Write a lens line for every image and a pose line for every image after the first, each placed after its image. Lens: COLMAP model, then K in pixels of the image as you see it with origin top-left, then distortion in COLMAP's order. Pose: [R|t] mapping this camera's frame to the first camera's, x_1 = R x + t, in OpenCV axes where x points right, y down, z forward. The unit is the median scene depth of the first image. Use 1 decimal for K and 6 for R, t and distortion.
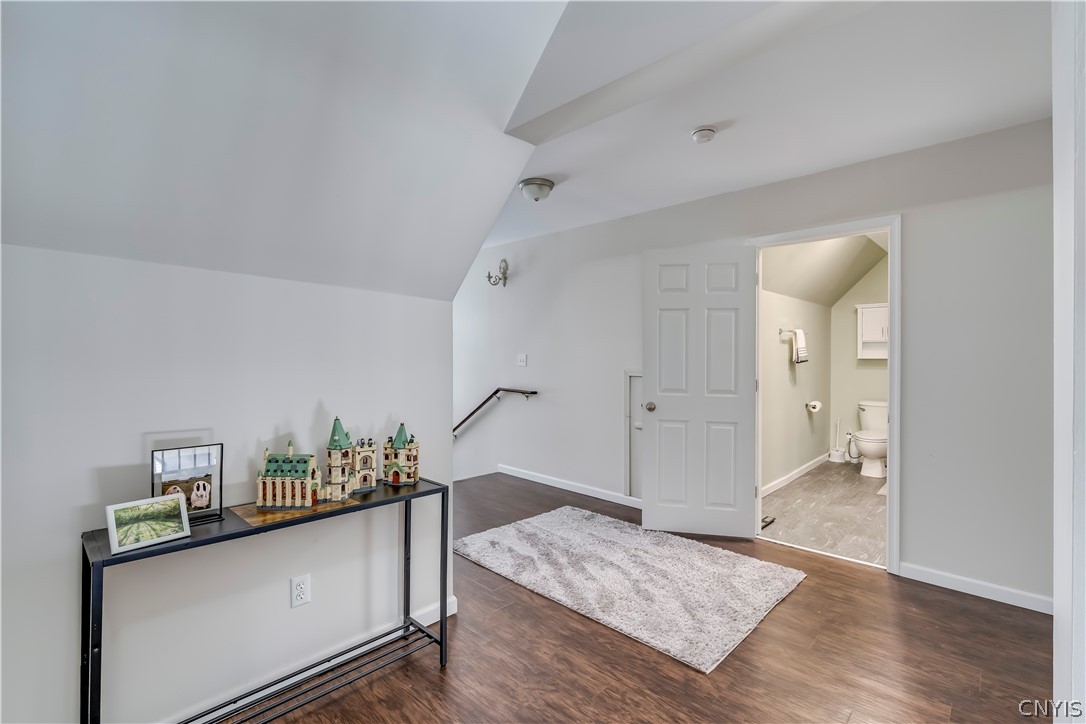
lens RADIAL K [[486.9, 0, 548.2], [0, 486.9, 352.0], [0, 0, 1]] dist [-0.015347, 0.003736]
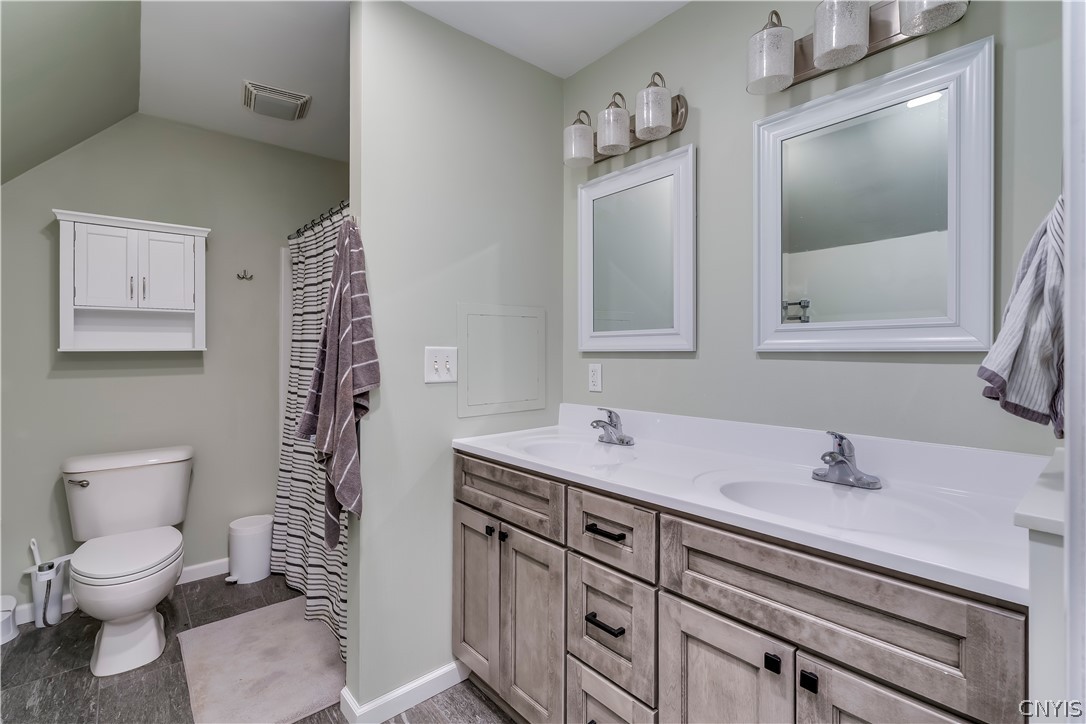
lens RADIAL K [[486.9, 0, 538.5], [0, 486.9, 358.3], [0, 0, 1]] dist [-0.015347, 0.003736]
pose [[0.104422, -0.011169, 0.994470, 0.344896], [-0.011902, 0.999851, 0.012479, 0.010548], [-0.994462, -0.013139, 0.104274, 0.669918]]
